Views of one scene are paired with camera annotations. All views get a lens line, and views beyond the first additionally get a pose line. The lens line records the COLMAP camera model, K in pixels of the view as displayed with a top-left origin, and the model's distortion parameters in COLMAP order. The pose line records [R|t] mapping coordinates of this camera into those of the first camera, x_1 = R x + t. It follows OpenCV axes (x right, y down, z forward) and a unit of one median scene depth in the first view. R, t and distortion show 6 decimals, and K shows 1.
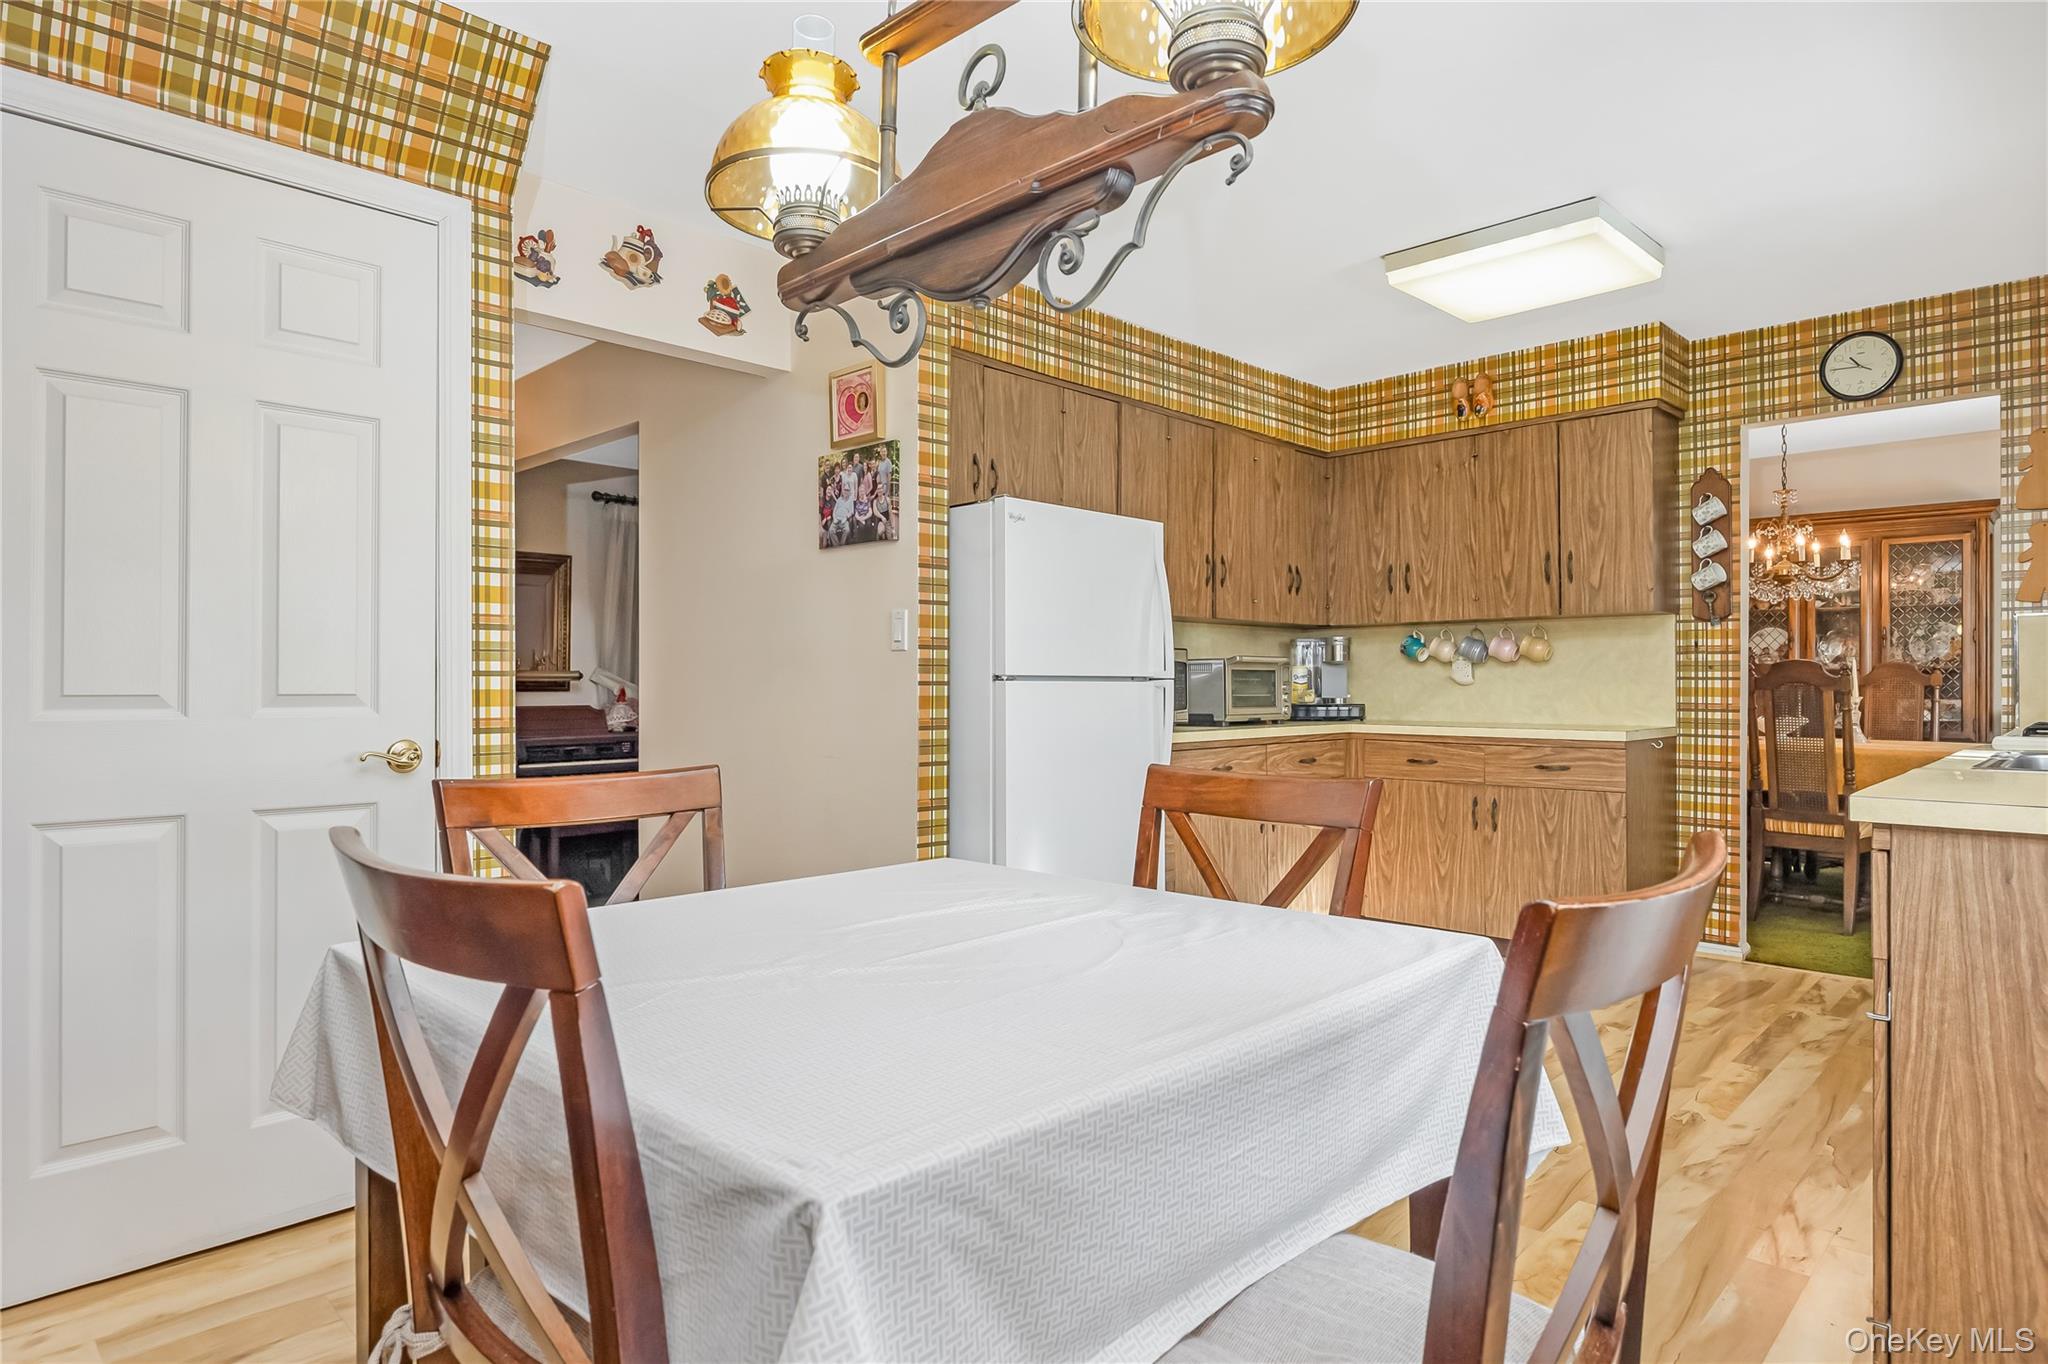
lens RADIAL K [[1147.9, 0, 1019.0], [0, 1147.9, 678.0], [0, 0, 1]] dist [-0.002197, -0.002752]
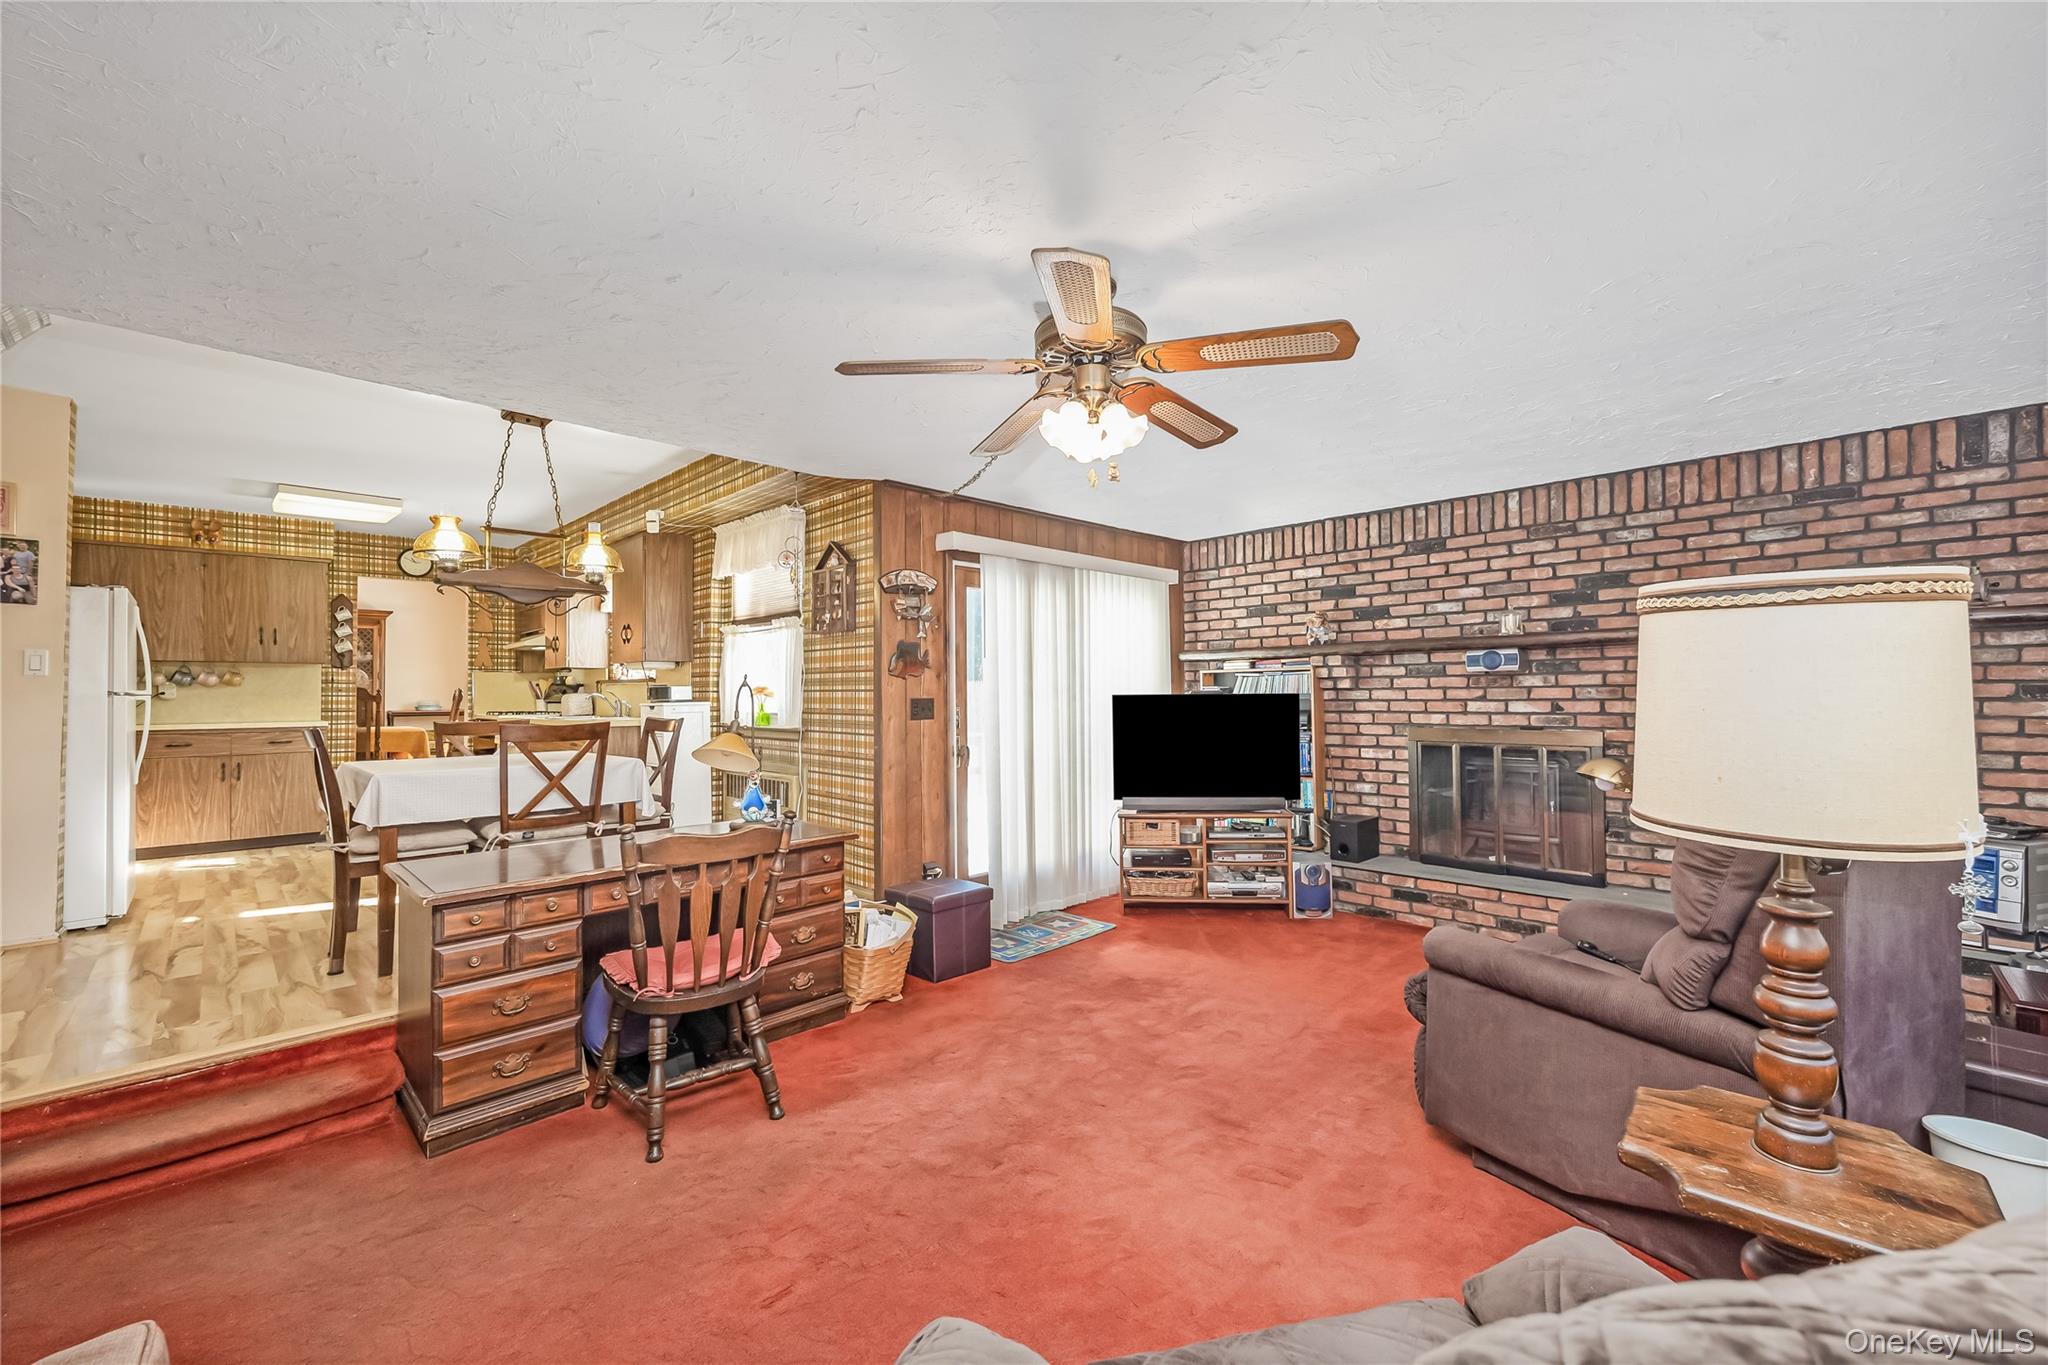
lens RADIAL K [[822.6, 0, 1022.5], [0, 822.6, 677.8], [0, 0, 1]] dist [-0.001435, -0.000195]
pose [[0.015327, 0.022518, 0.999629, -0.859615], [0.003685, 0.999738, -0.022577, 0.006052], [-0.999876, 0.004030, 0.015240, -0.250416]]
